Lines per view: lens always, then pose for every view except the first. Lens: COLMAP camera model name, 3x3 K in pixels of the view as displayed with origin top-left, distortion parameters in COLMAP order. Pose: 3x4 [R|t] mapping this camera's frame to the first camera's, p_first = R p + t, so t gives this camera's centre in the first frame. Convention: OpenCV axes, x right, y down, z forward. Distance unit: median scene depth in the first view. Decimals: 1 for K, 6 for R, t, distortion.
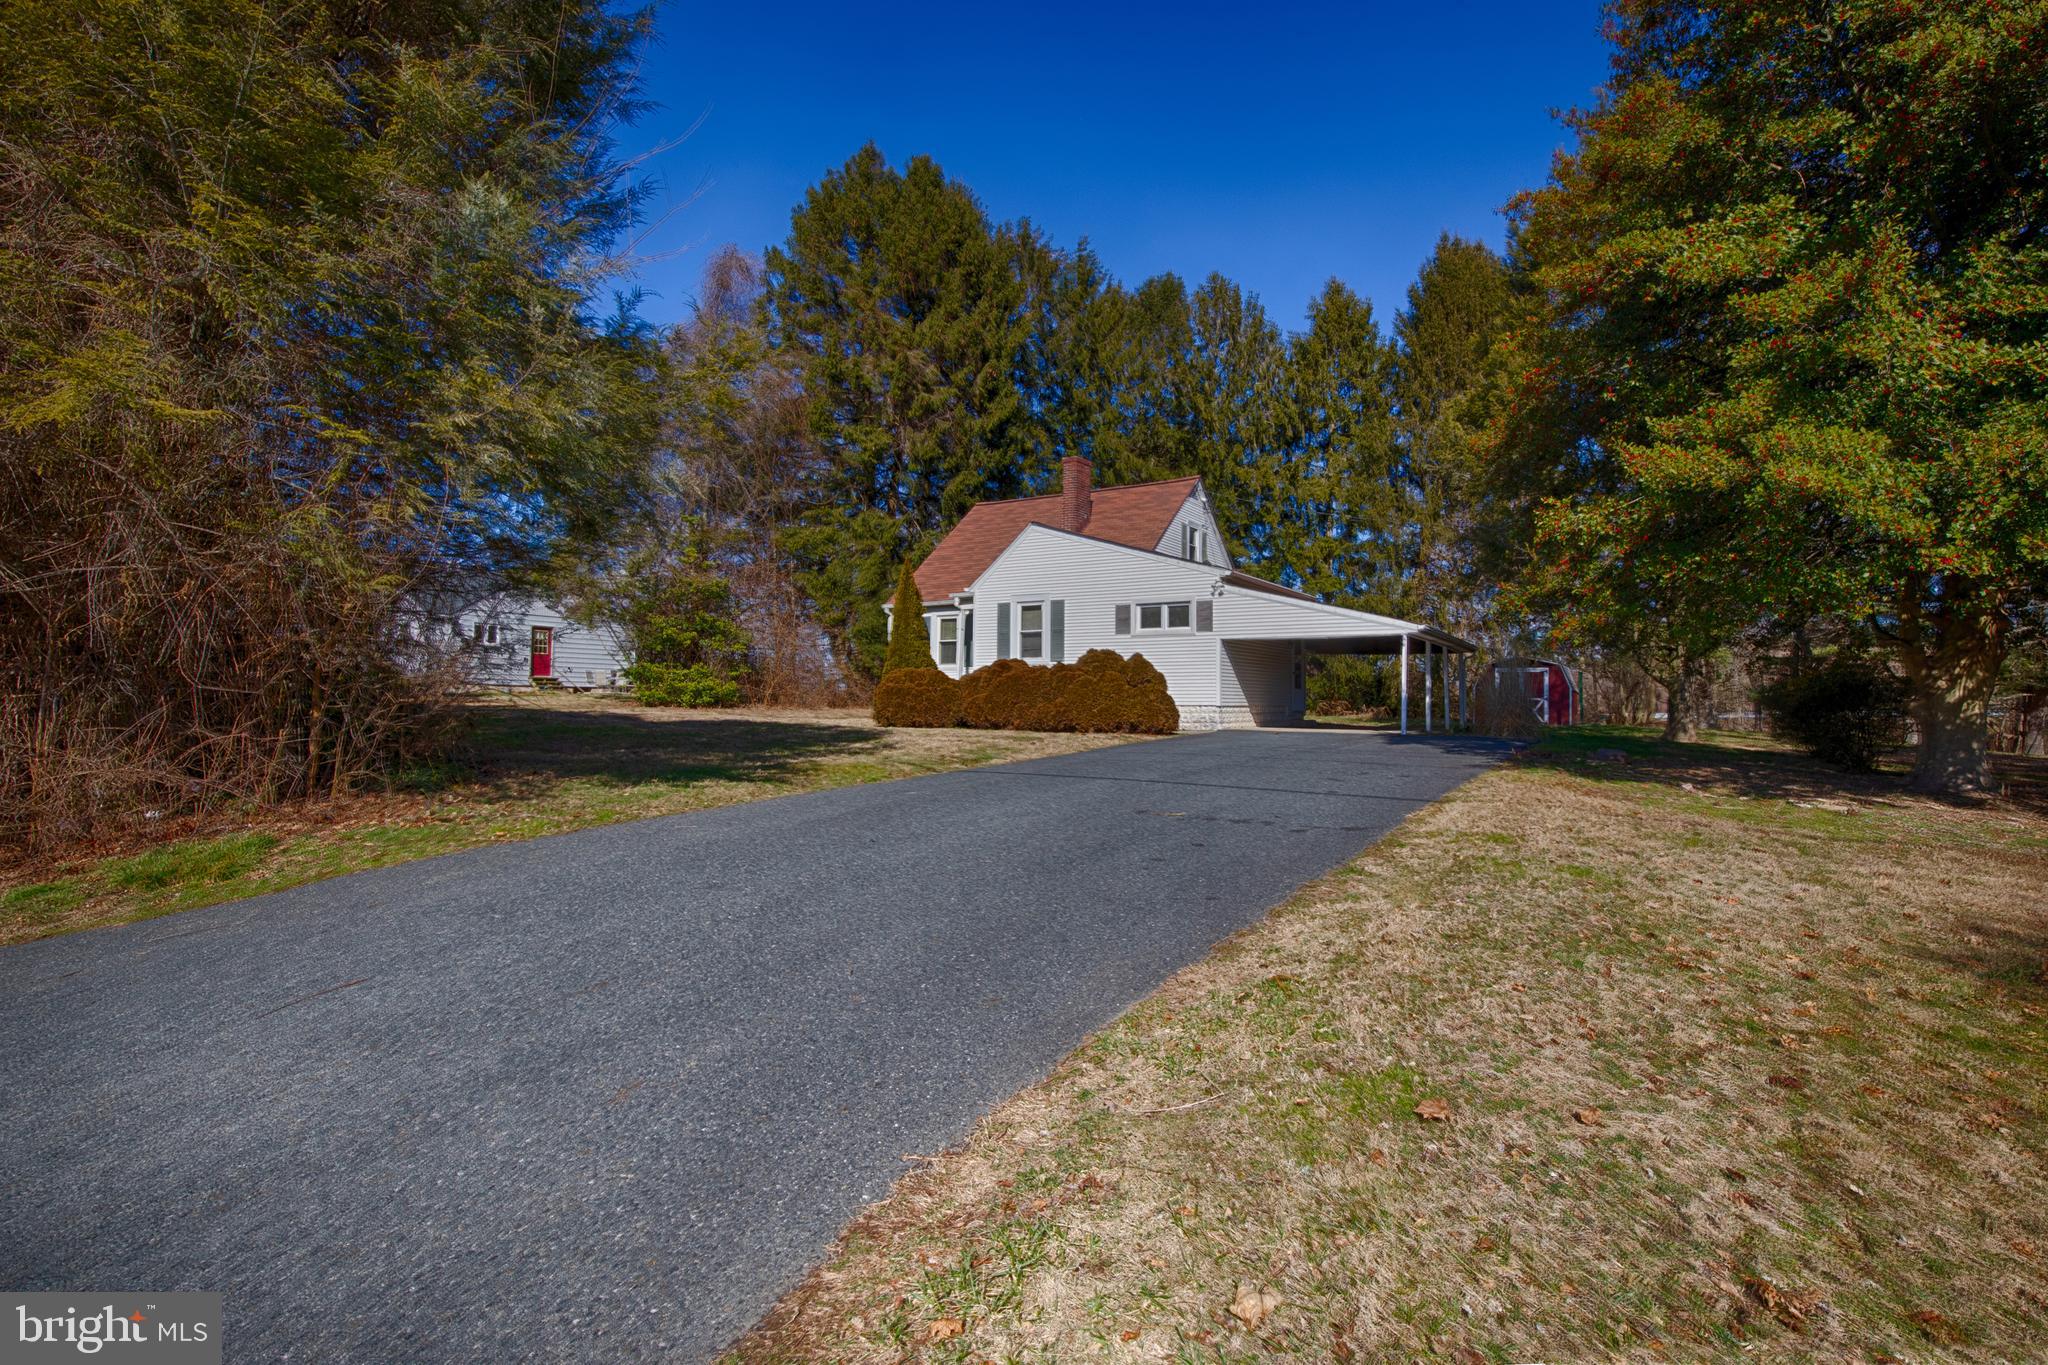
lens RADIAL K [[996.3, 0, 1028.1], [0, 996.3, 678.6], [0, 0, 1]] dist [-0.034175, 0.001863]
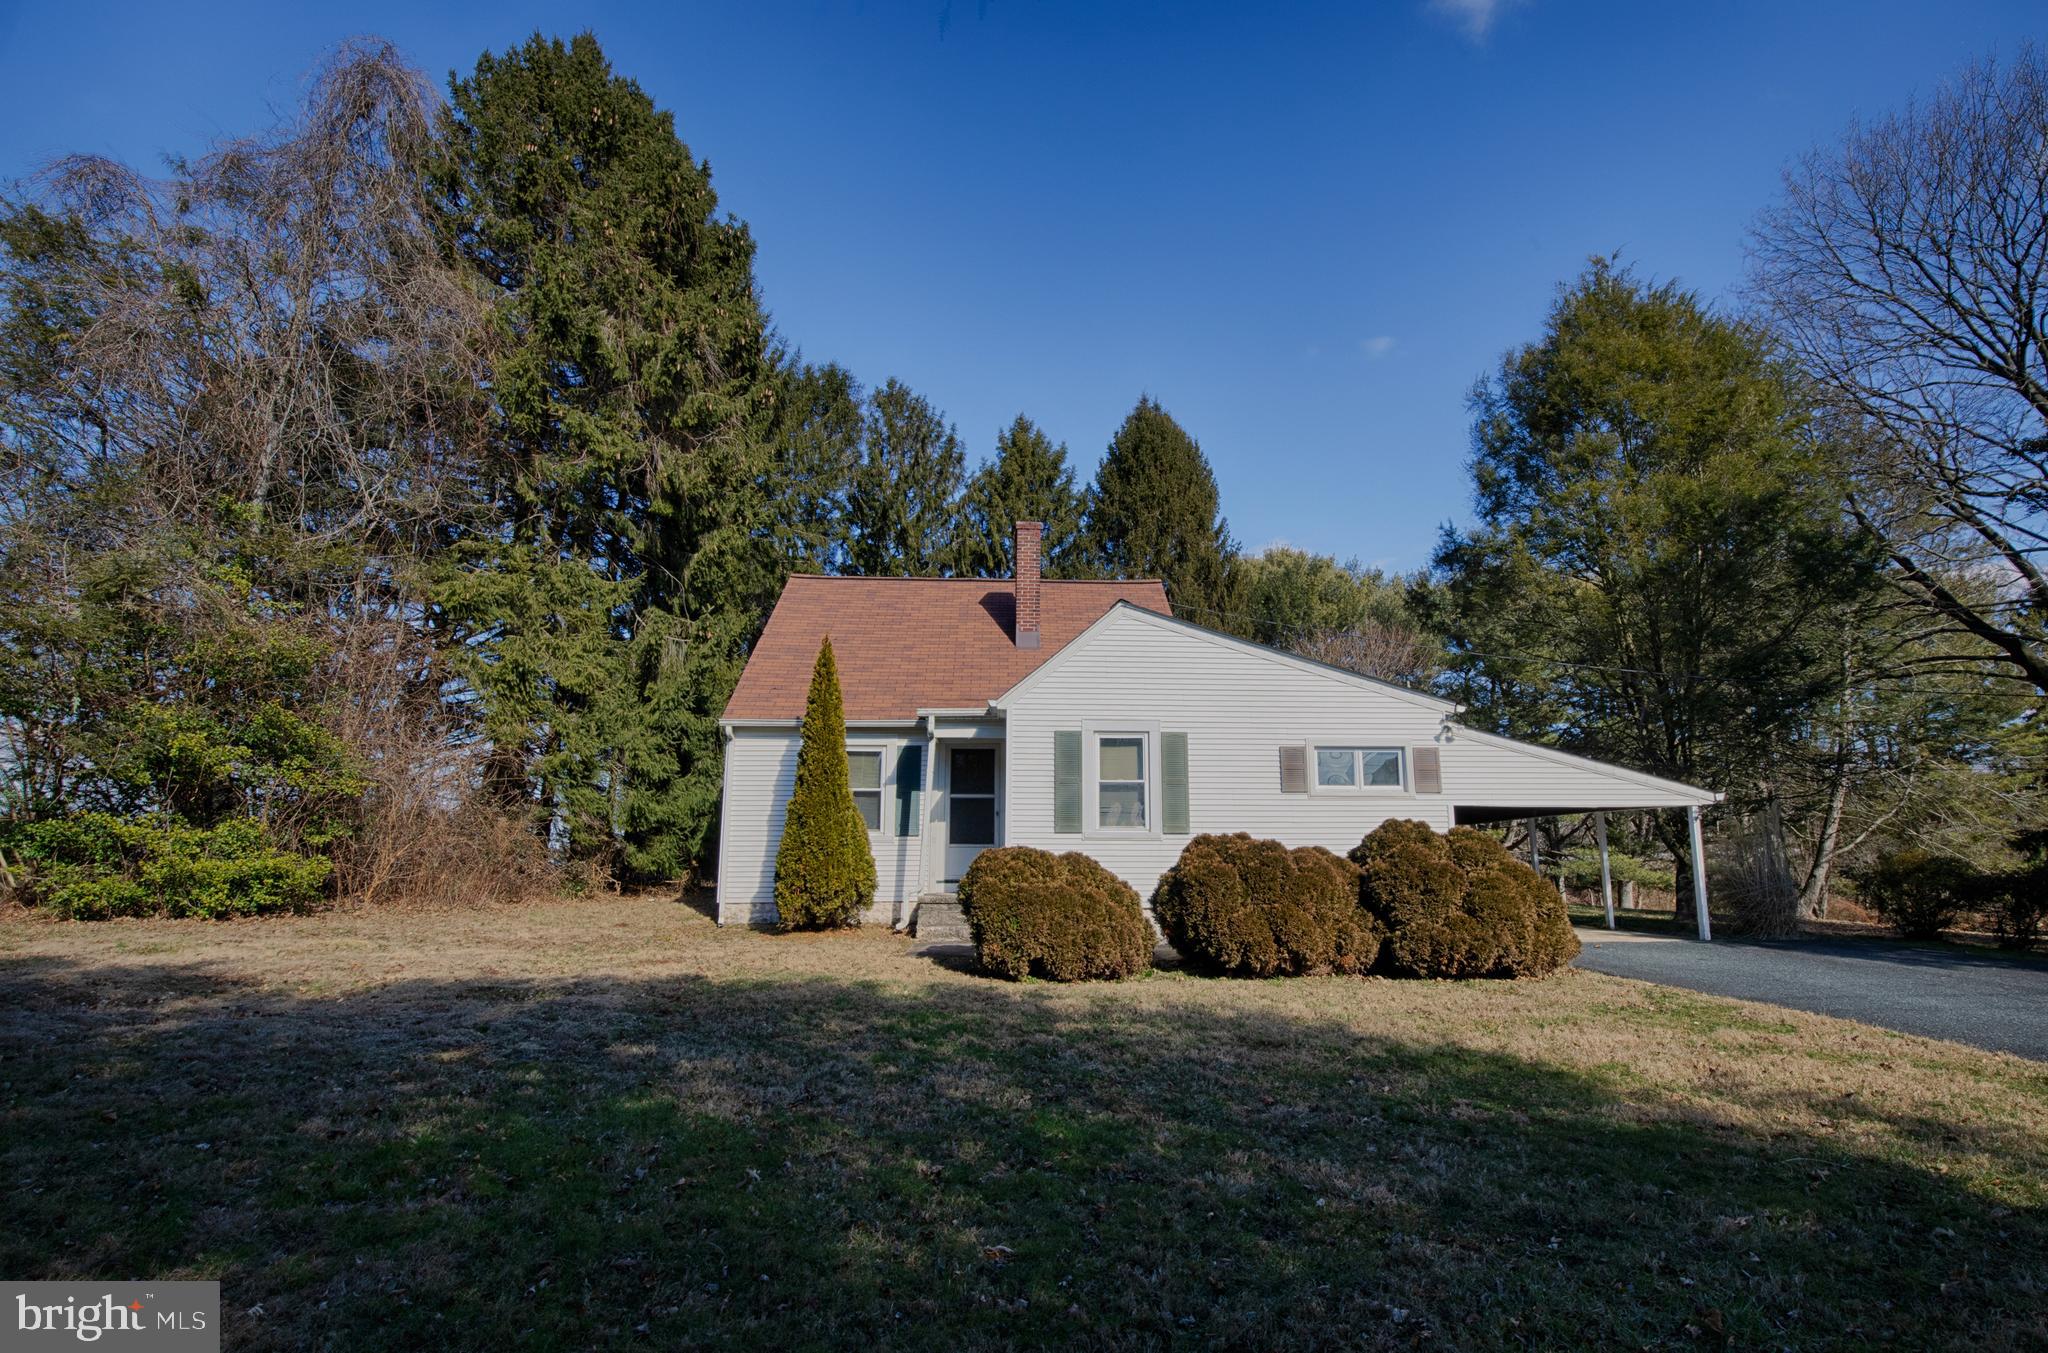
lens RADIAL K [[930.6, 0, 1024.5], [0, 930.6, 716.4], [0, 0, 1]] dist [-0.031061, 0.000048]
pose [[0.811233, 0.074774, 0.579922, -0.345744], [-0.009548, 0.993351, -0.114725, -0.020454], [-0.584645, 0.087532, 0.806554, 0.545441]]
